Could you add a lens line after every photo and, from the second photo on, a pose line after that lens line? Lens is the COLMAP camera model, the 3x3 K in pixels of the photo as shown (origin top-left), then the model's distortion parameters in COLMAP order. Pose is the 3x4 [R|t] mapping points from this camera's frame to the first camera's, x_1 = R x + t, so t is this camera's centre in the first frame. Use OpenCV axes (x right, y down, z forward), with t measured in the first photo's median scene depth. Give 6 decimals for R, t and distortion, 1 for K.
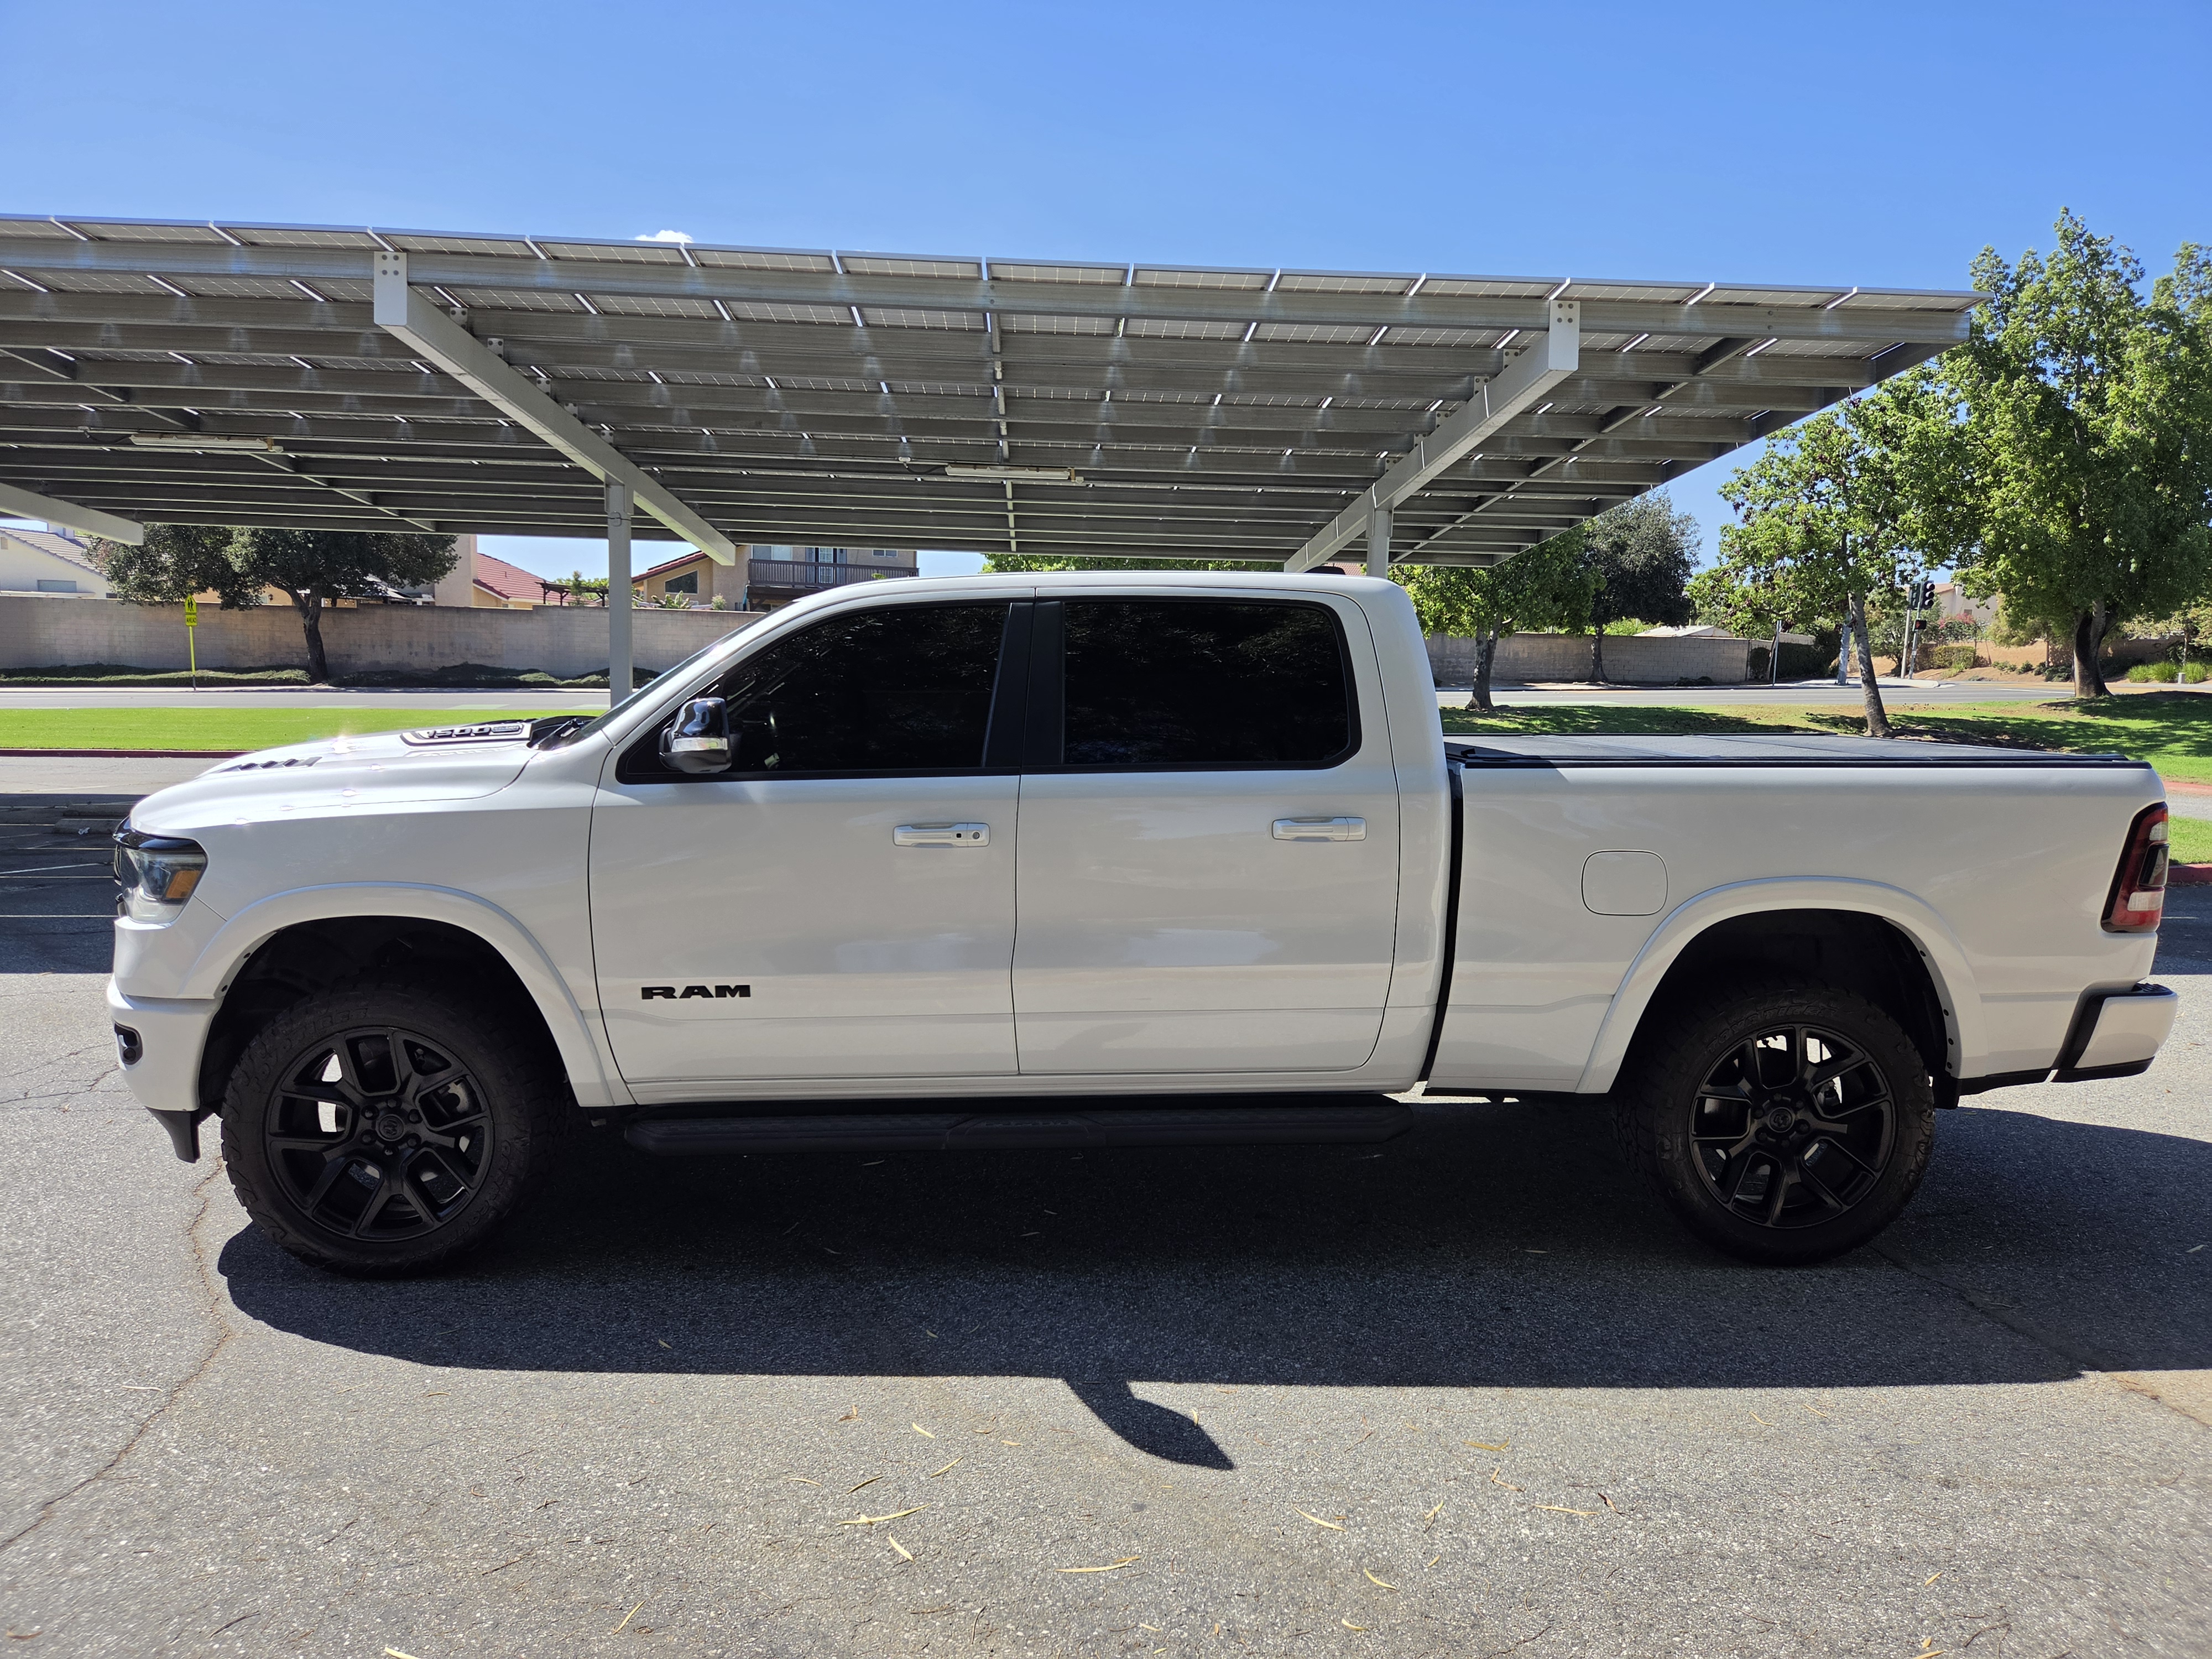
lens RADIAL K [[1480.2, 0, 1099.5], [0, 1480.2, 820.2], [0, 0, 1]] dist [0.029027, -0.001725]
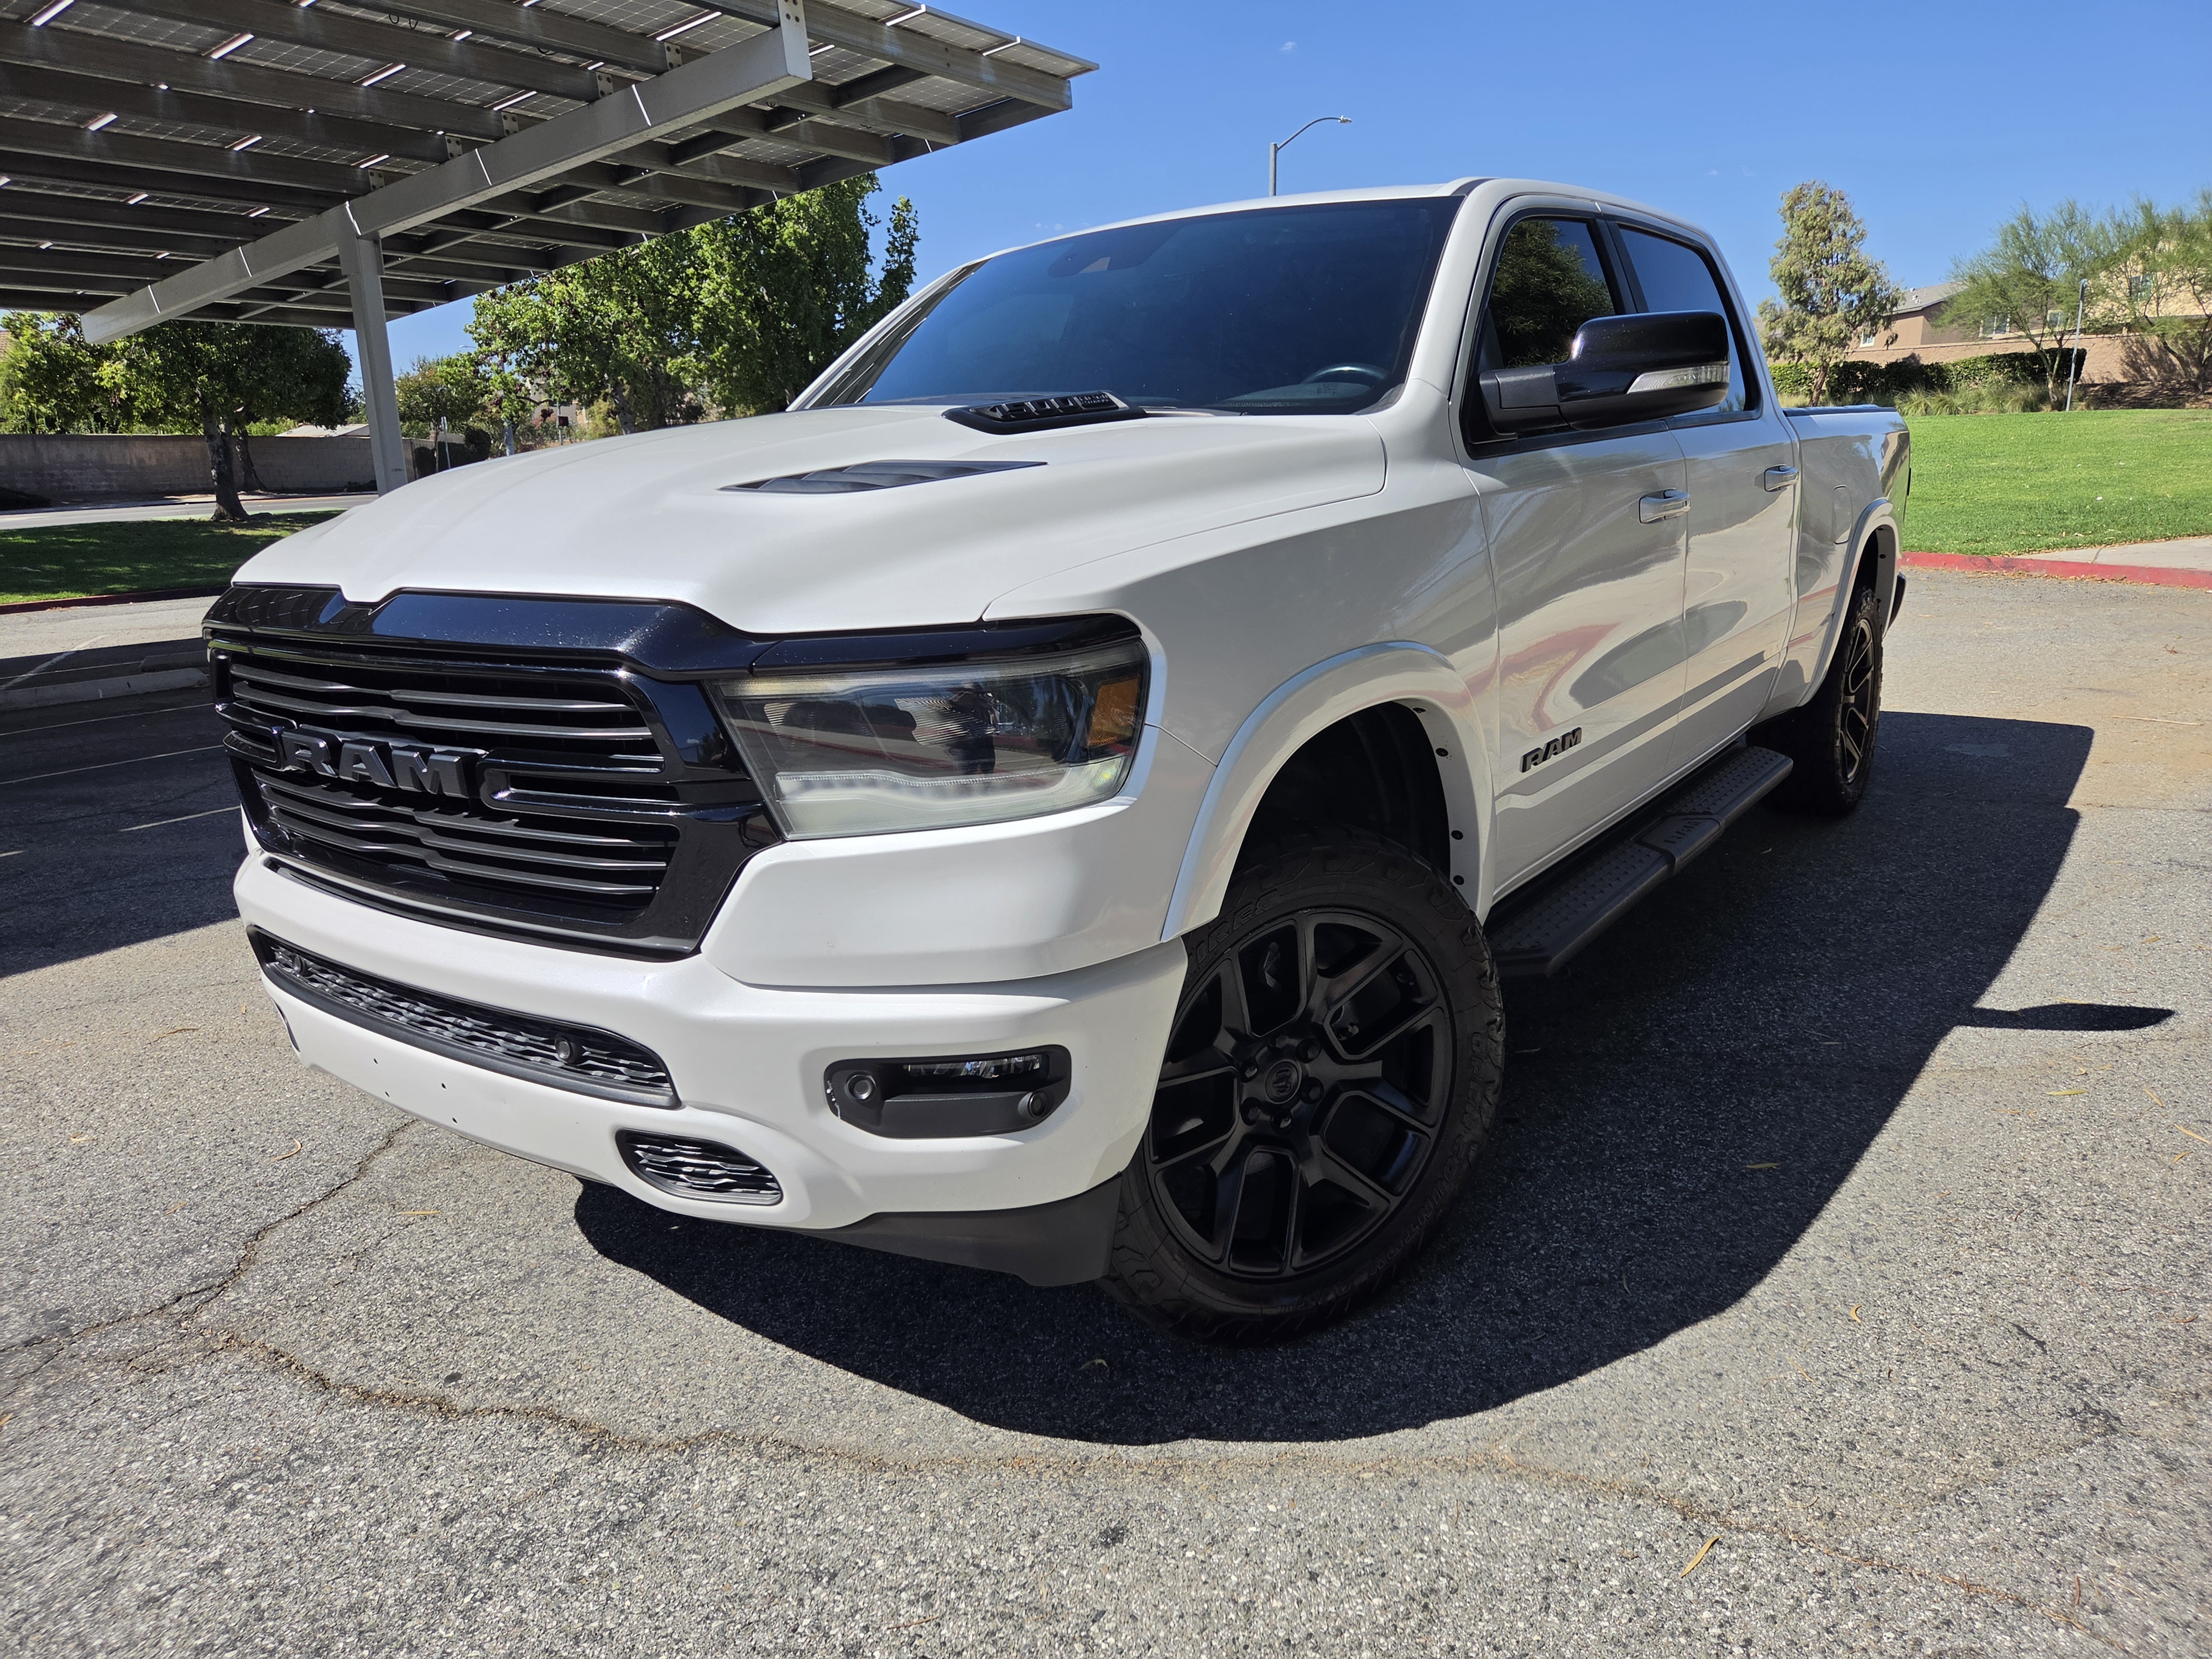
lens RADIAL K [[1471.4, 0, 1105.7], [0, 1471.4, 860.6], [0, 0, 1]] dist [-0.004724, -0.000892]
pose [[0.627193, -0.238466, 0.741460, -0.925297], [0.120989, 0.970250, 0.209705, -0.008101], [-0.769409, -0.041817, 0.637386, 0.689749]]
